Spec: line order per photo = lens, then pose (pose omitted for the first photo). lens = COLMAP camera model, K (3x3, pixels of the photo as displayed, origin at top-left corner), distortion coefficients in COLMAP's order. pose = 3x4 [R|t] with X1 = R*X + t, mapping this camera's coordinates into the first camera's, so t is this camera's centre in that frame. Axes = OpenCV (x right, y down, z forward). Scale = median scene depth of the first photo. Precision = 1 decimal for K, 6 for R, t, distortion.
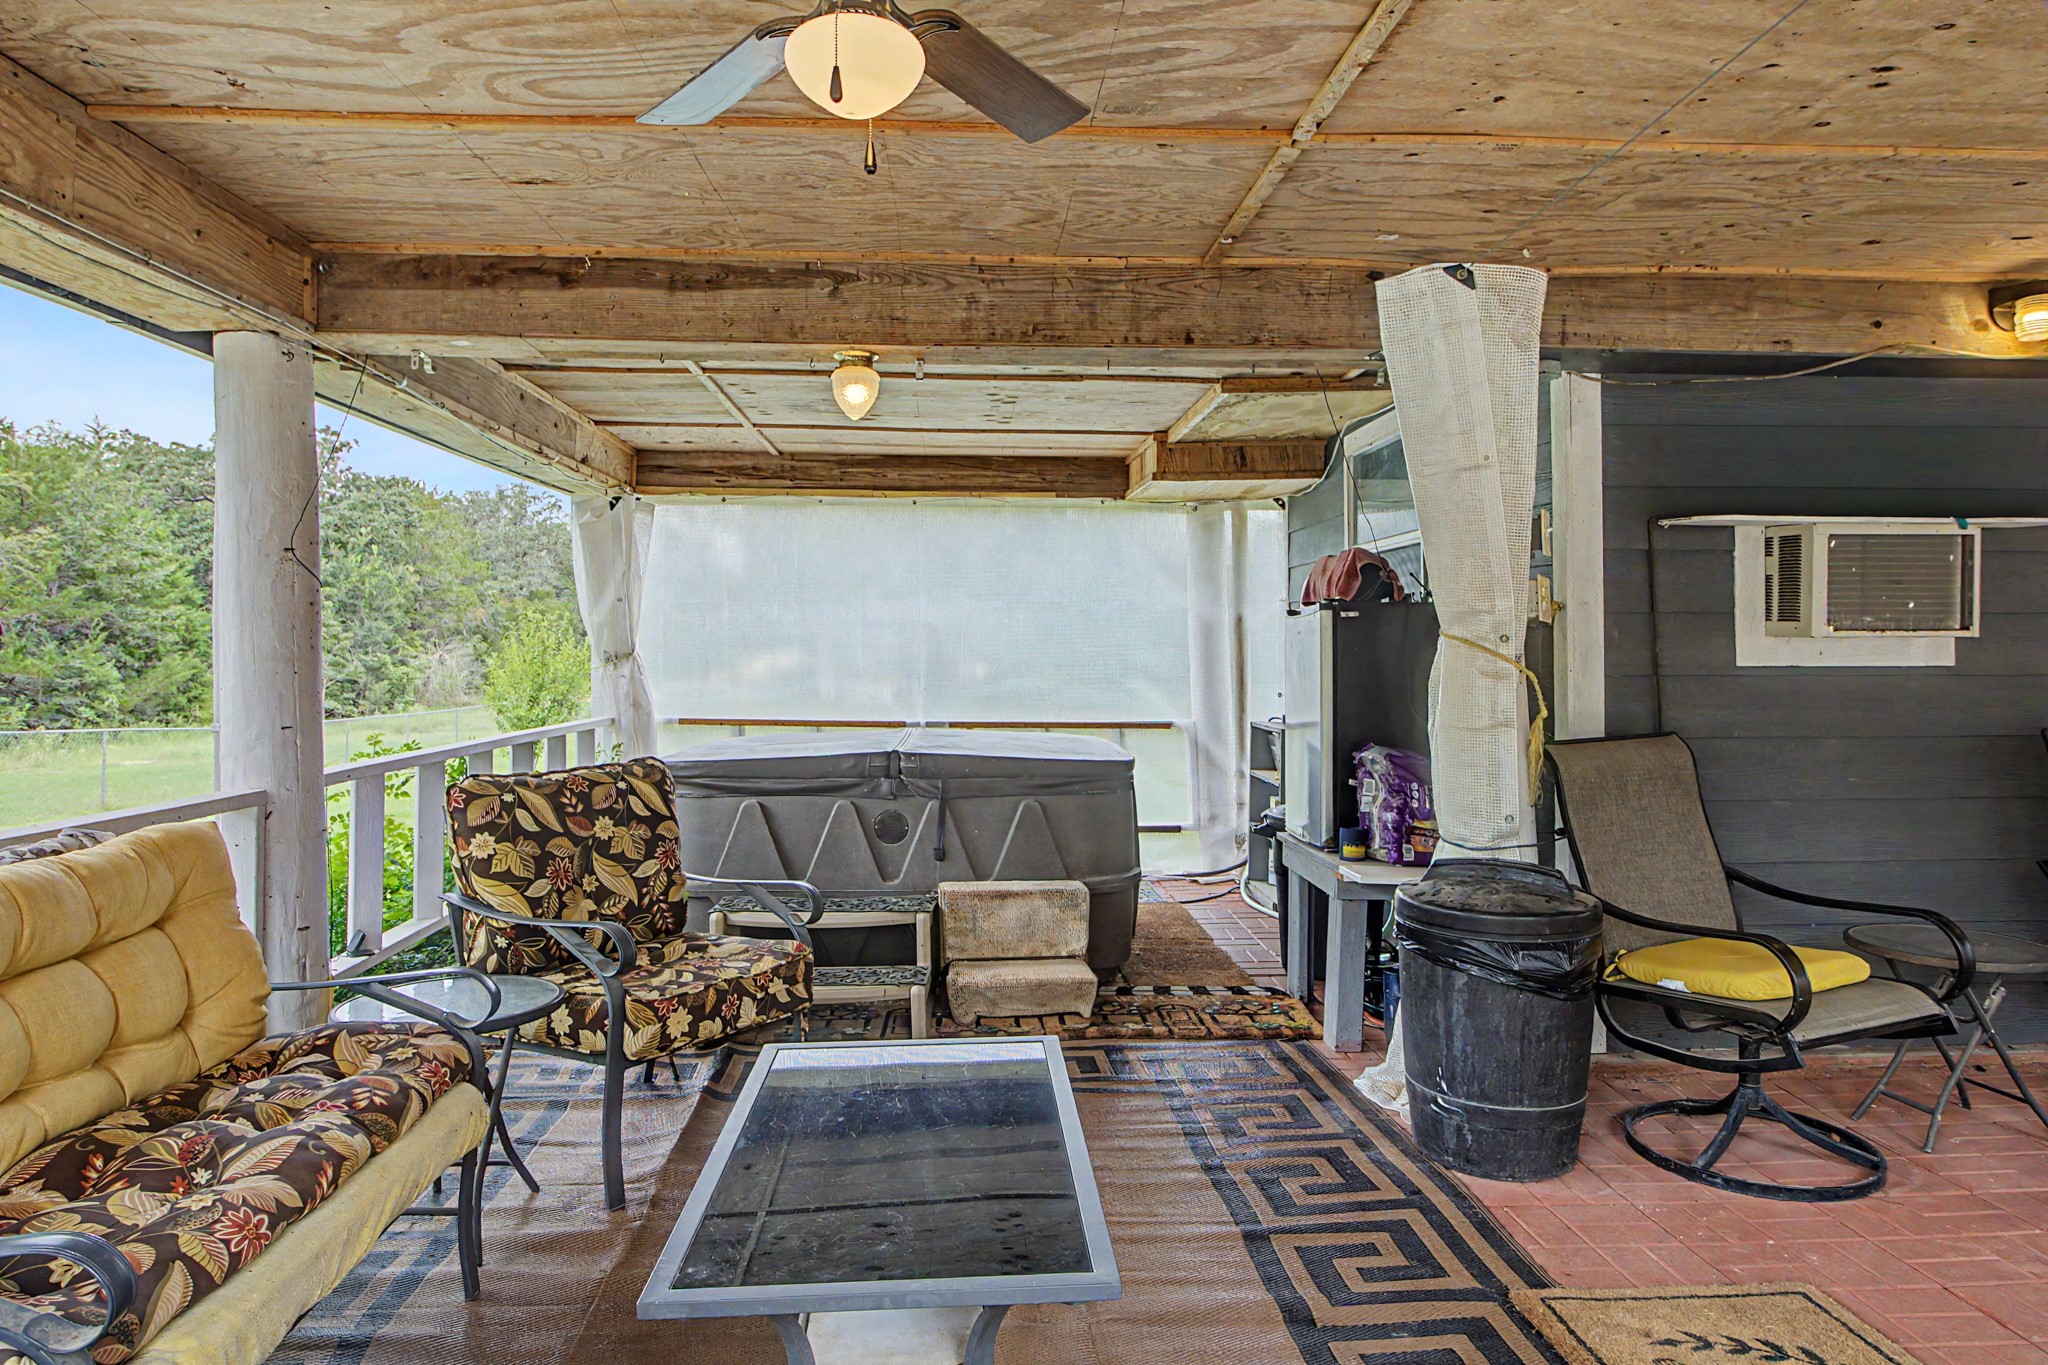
lens RADIAL K [[1270.4, 0, 1029.0], [0, 1270.4, 676.5], [0, 0, 1]] dist [0.008636, -0.006331]
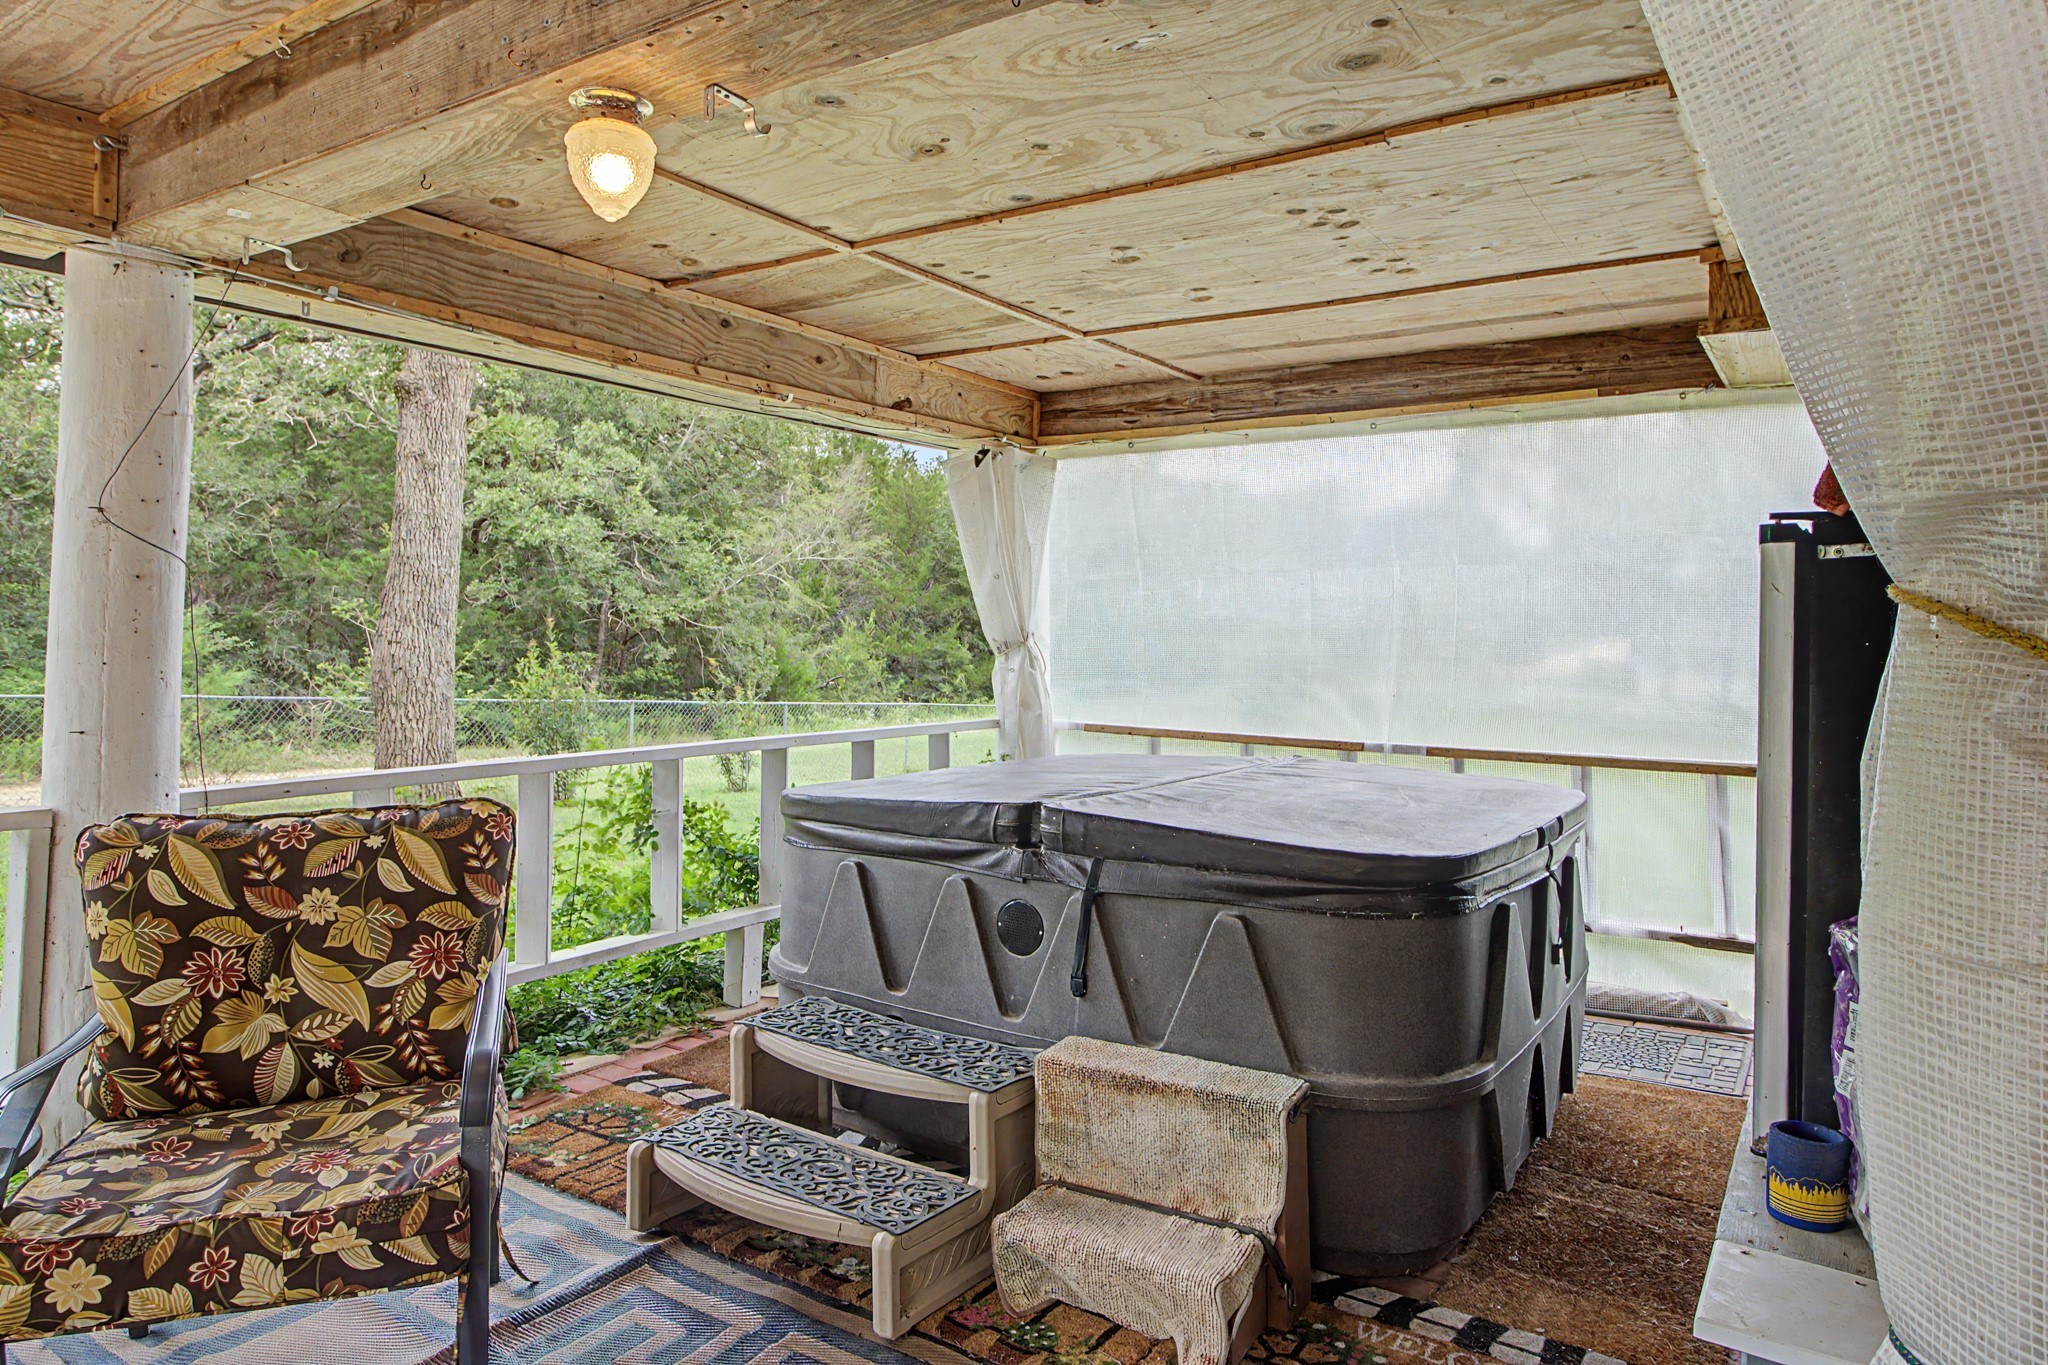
lens RADIAL K [[1270.4, 0, 1026.9], [0, 1270.4, 660.4], [0, 0, 1]] dist [0.008636, -0.006331]
pose [[0.801929, 0.015447, -0.597220, 0.260932], [-0.017746, 0.999840, 0.002032, -0.012060], [0.597156, 0.008968, 0.802075, 0.509723]]
